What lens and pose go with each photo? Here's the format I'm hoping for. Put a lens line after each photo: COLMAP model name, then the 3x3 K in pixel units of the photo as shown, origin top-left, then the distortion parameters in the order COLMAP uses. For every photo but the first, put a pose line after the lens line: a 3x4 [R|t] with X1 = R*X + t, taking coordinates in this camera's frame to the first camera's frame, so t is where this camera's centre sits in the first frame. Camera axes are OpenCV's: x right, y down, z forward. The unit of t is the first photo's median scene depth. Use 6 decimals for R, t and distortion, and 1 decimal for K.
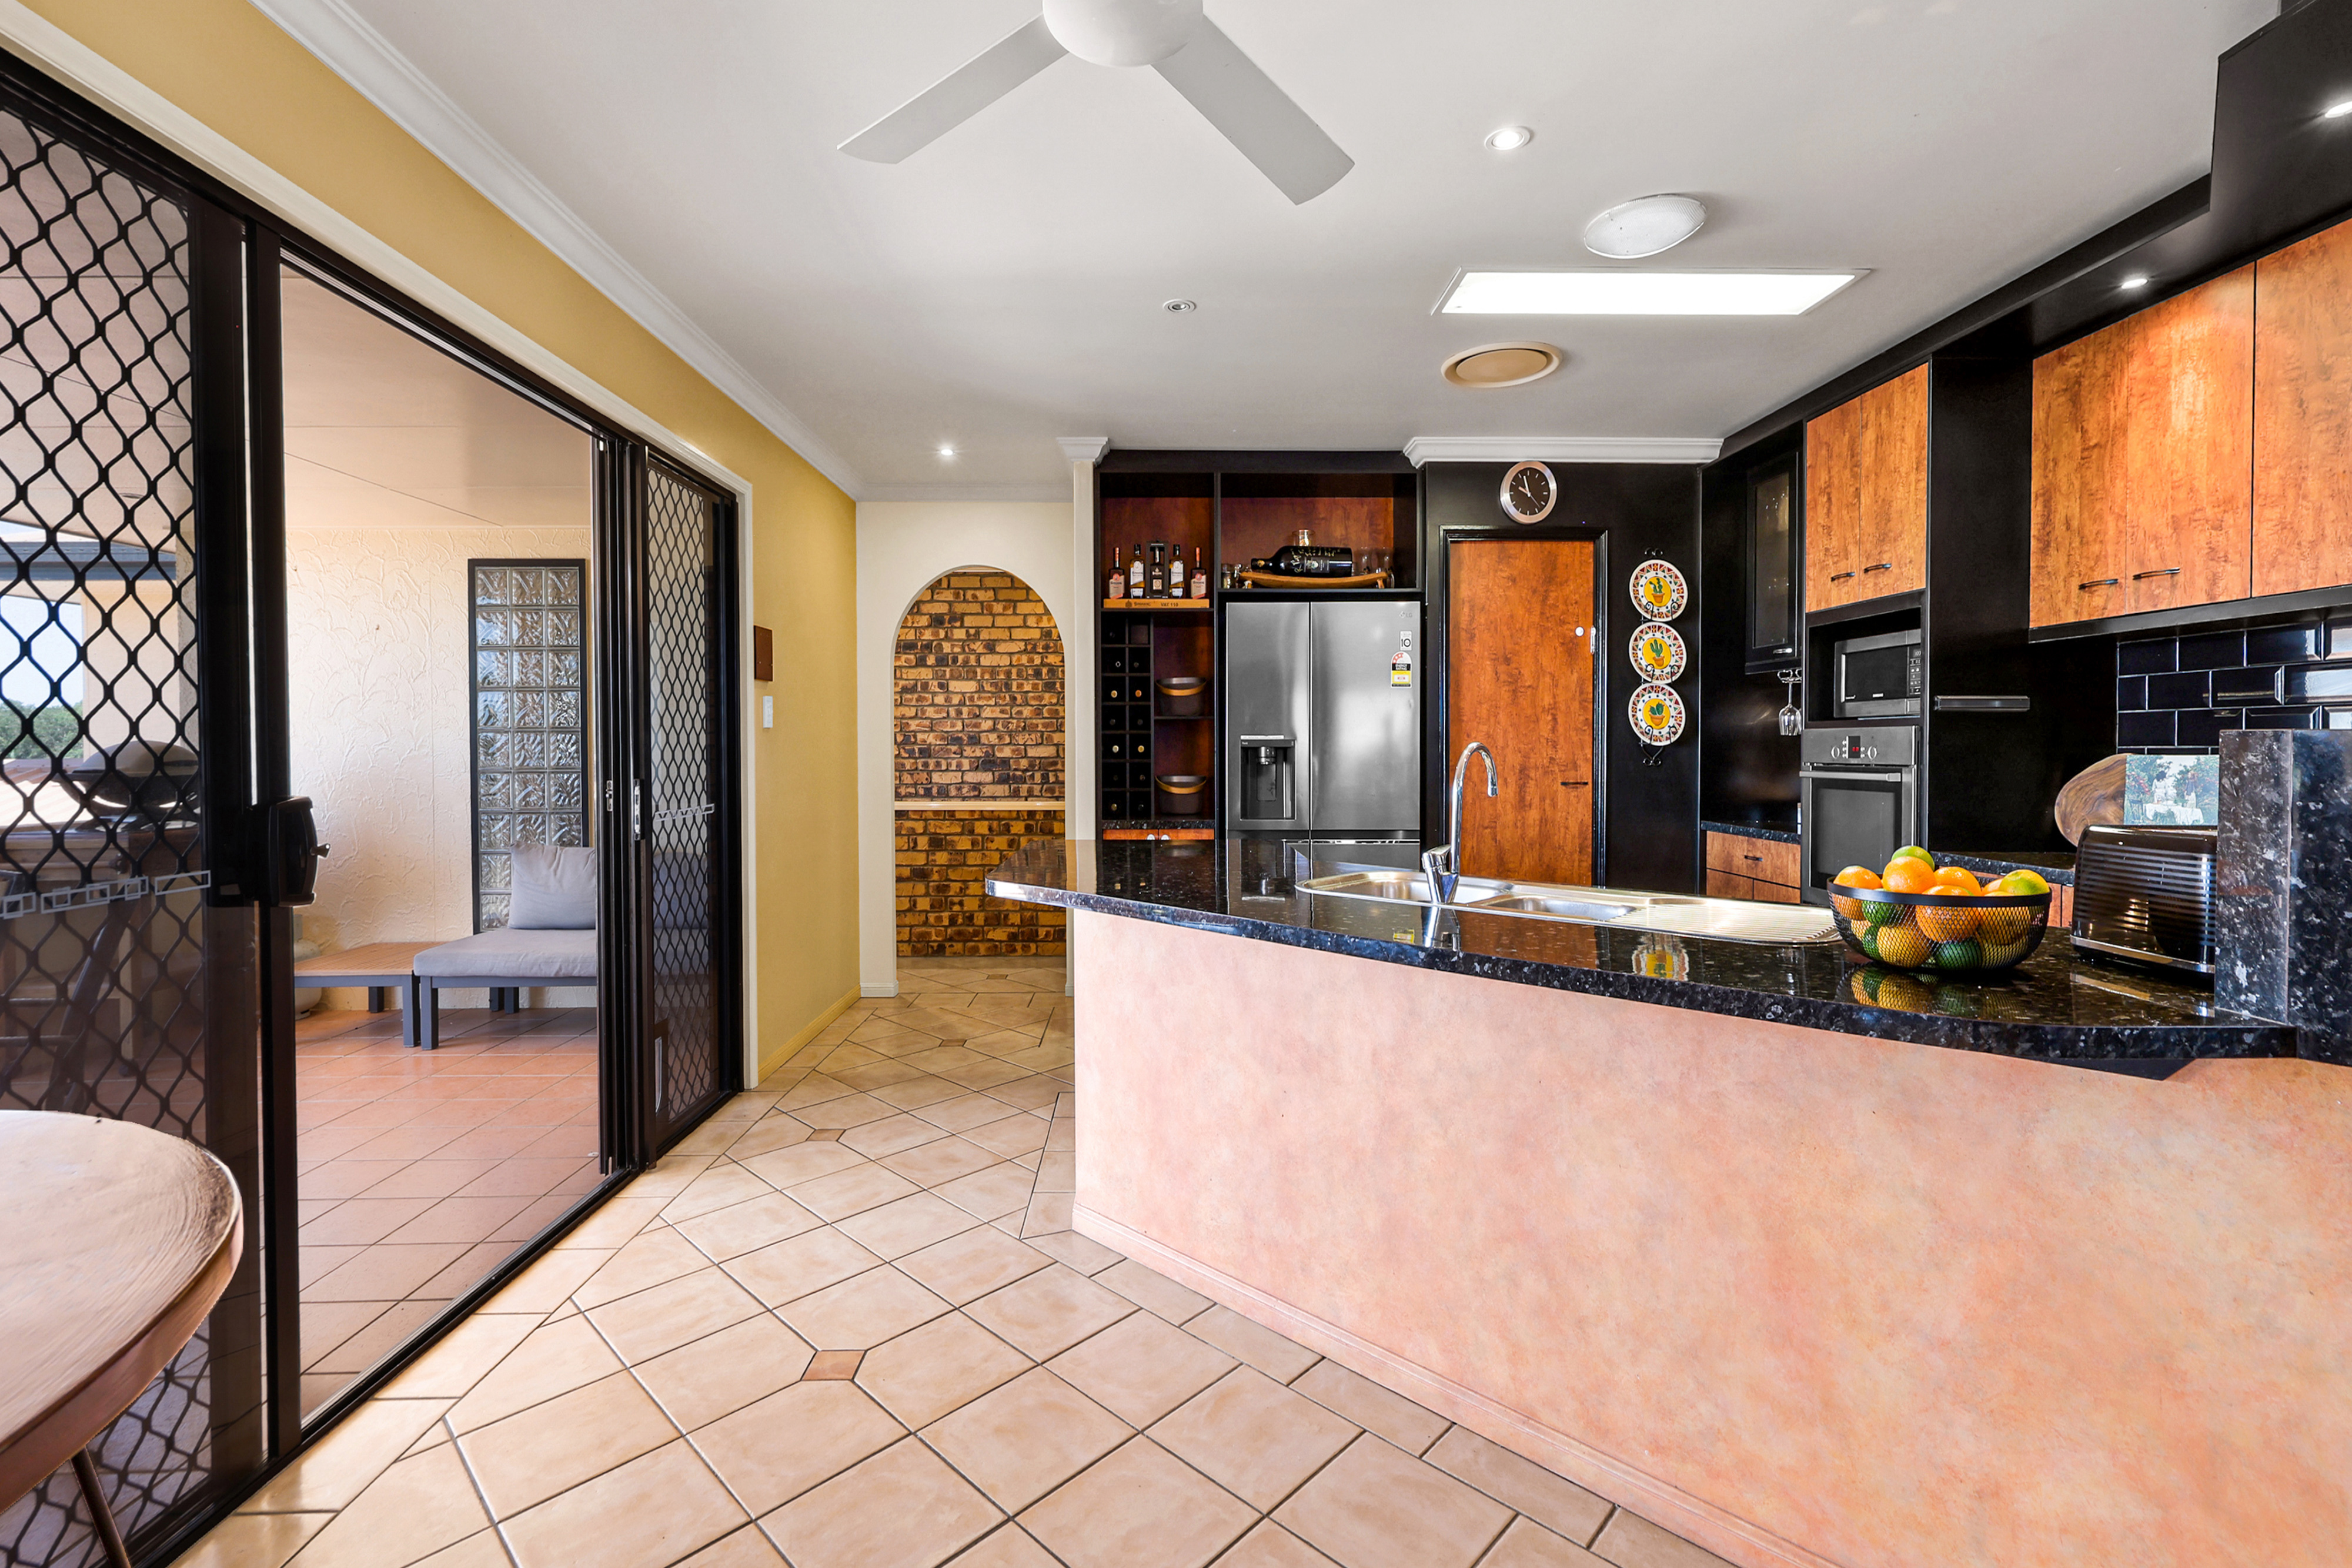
lens RADIAL K [[1088.5, 0, 1130.3], [0, 1088.5, 768.2], [0, 0, 1]] dist [0.001938, 0.000497]
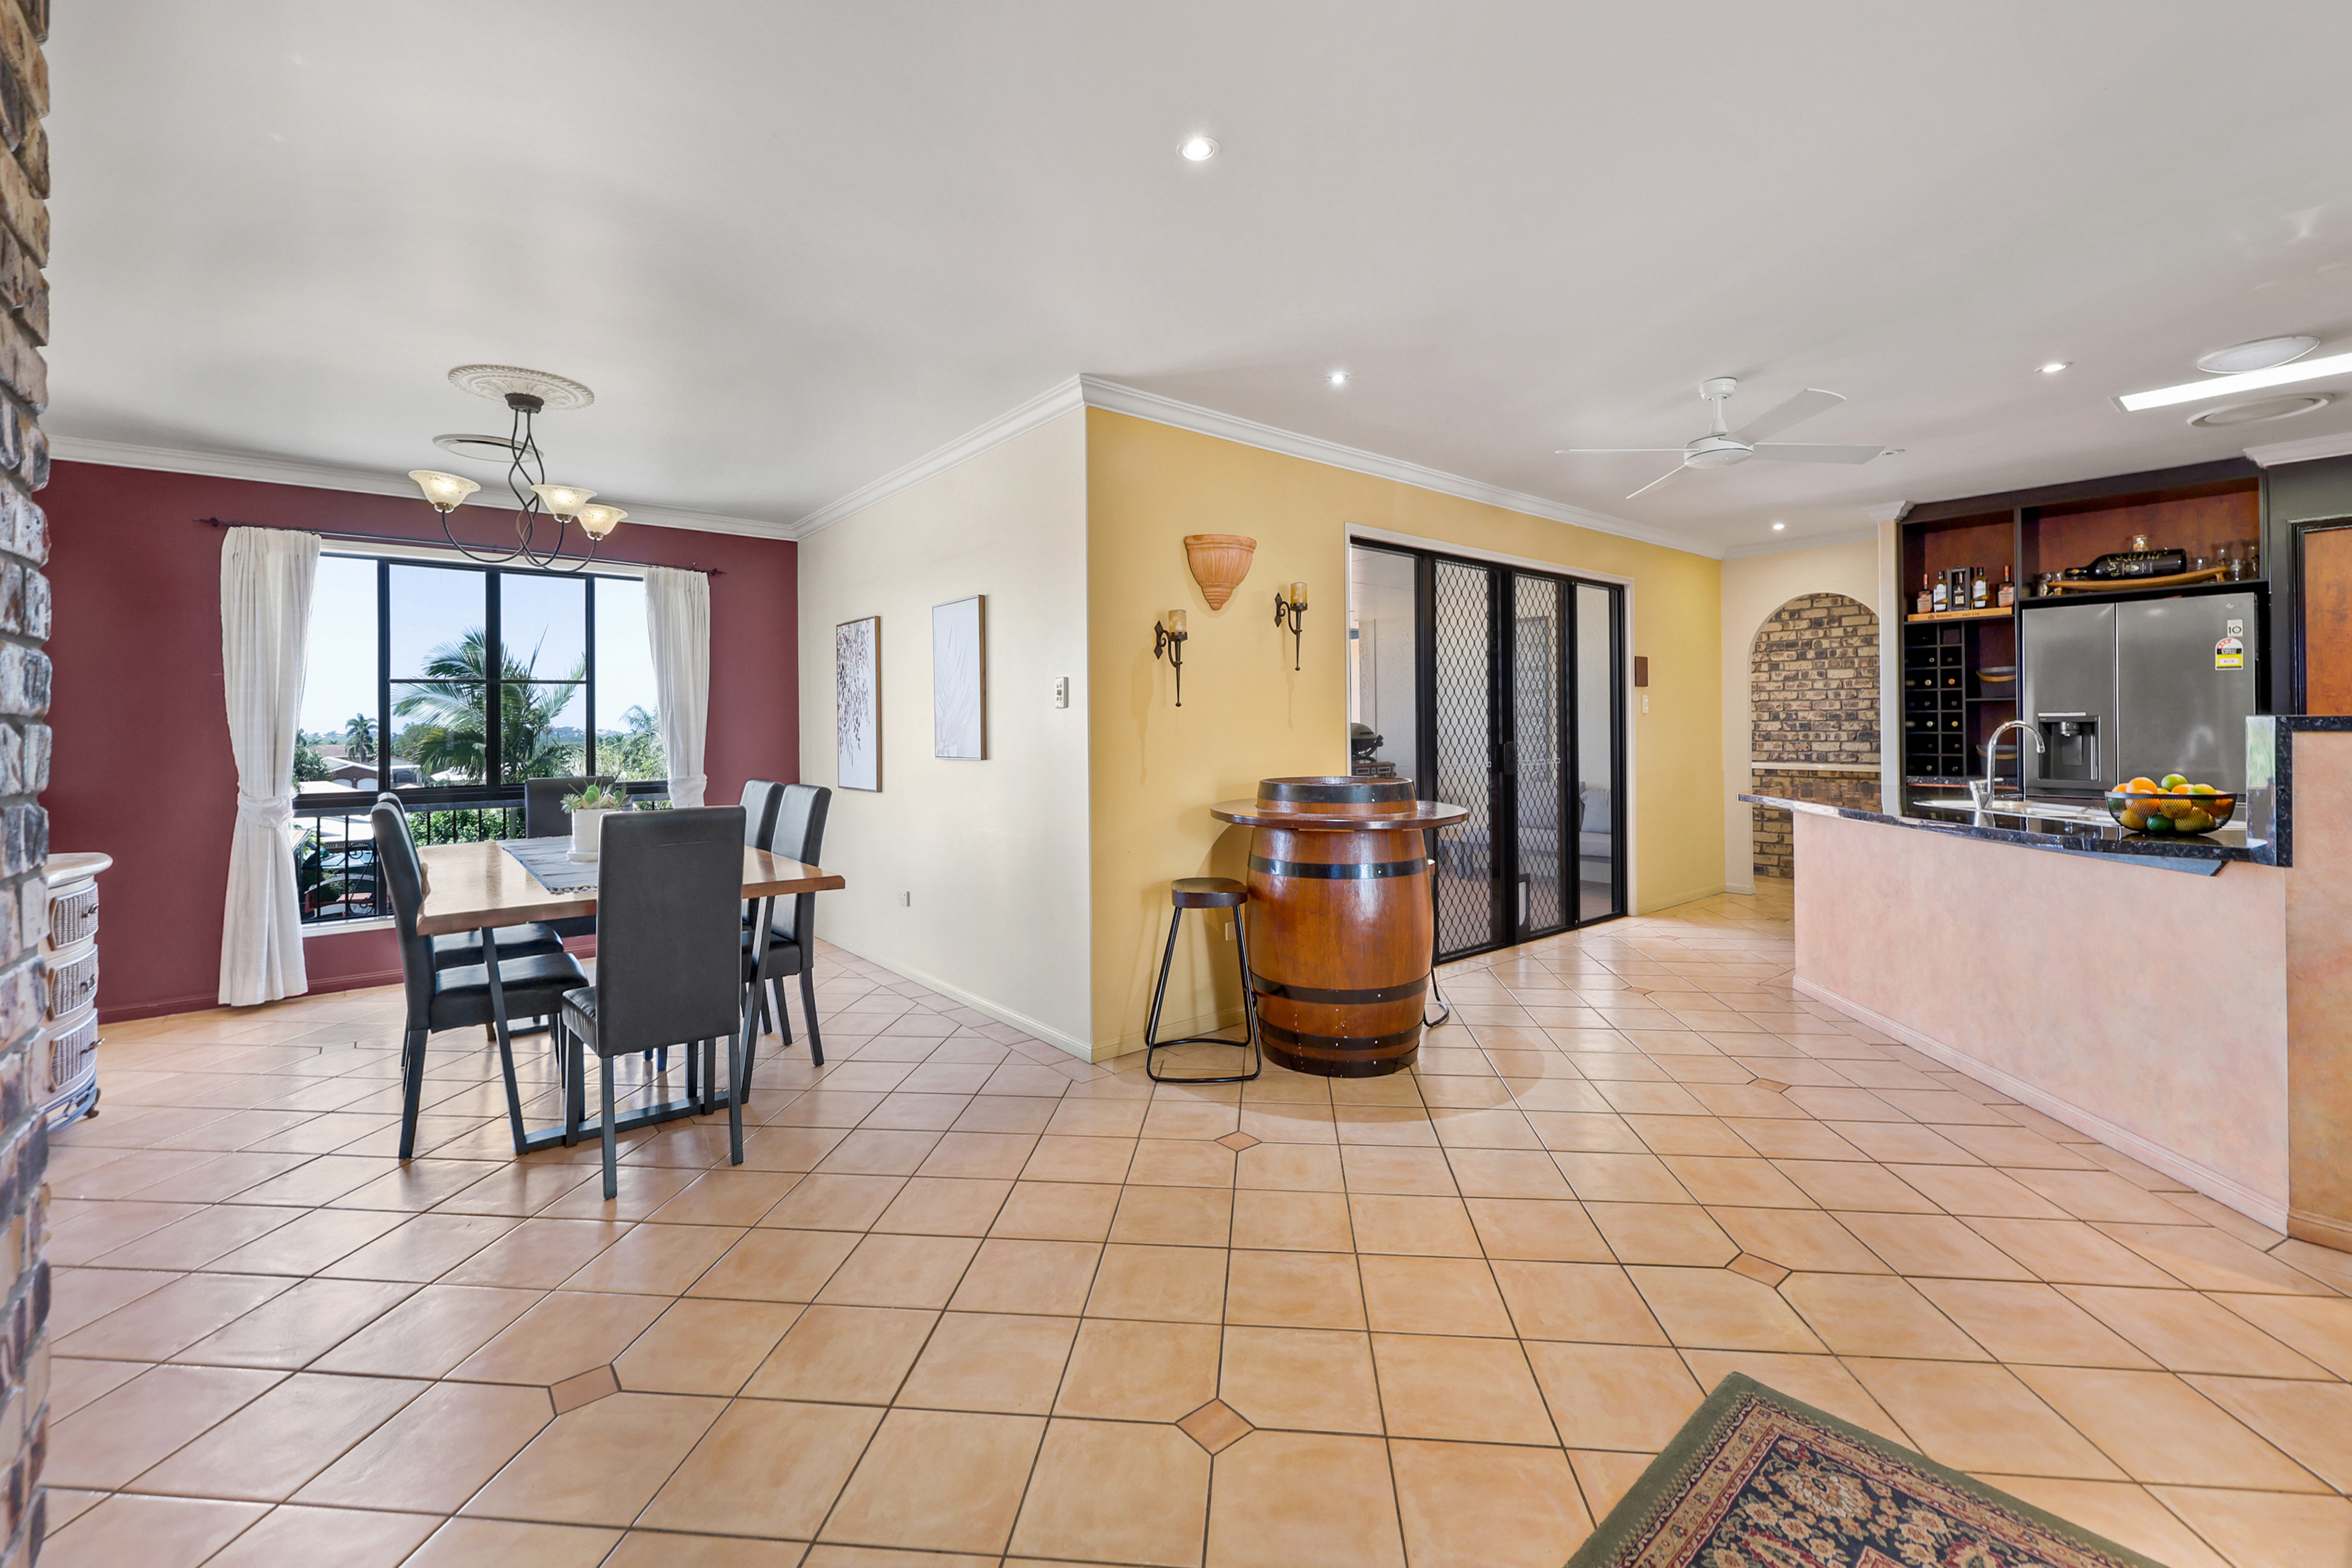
lens RADIAL K [[952.4, 0, 1176.8], [0, 952.4, 725.6], [0, 0, 1]] dist [0.001185, 0.000010]
pose [[0.660662, -0.004044, -0.750673, 0.265299], [-0.007413, 0.999902, -0.011910, 0.005136], [0.750647, 0.013433, 0.660567, -0.479779]]
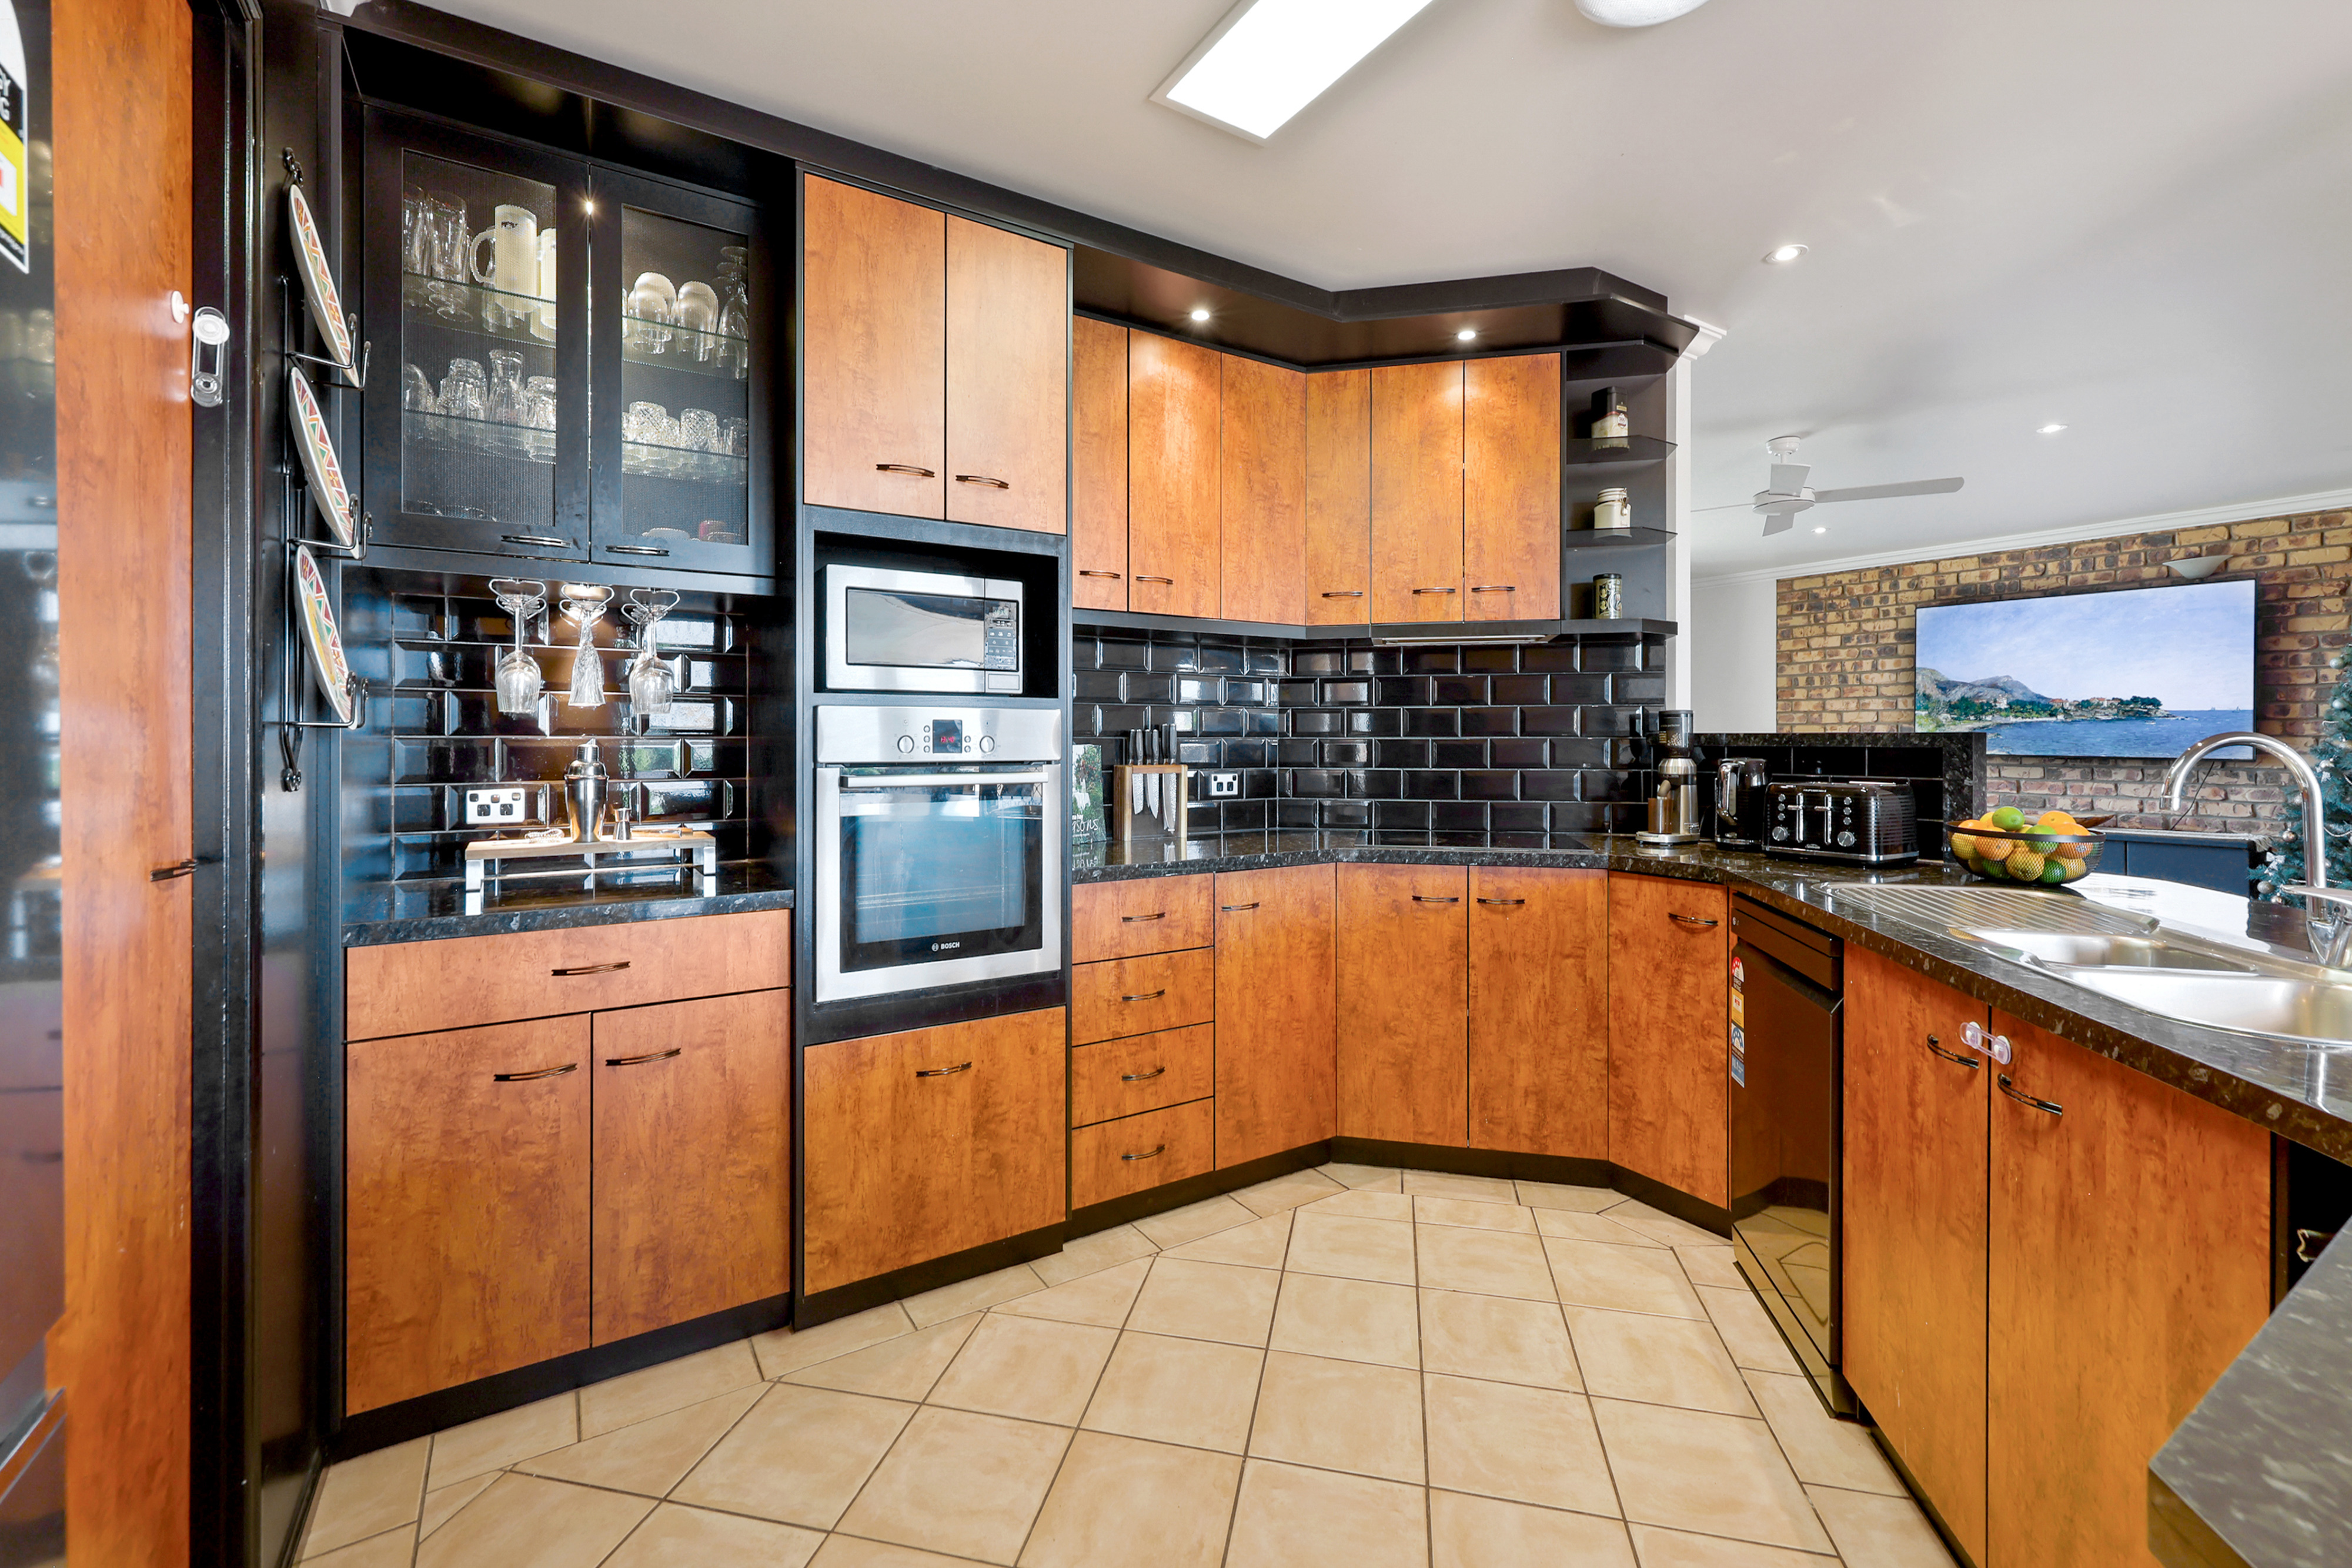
lens RADIAL K [[952.4, 0, 1176.8], [0, 952.4, 725.6], [0, 0, 1]] dist [0.001185, 0.000010]
pose [[-0.527424, 0.021407, 0.849333, 0.065087], [0.017221, 0.999746, -0.014505, -0.009800], [-0.849428, 0.006976, -0.527659, 0.781996]]
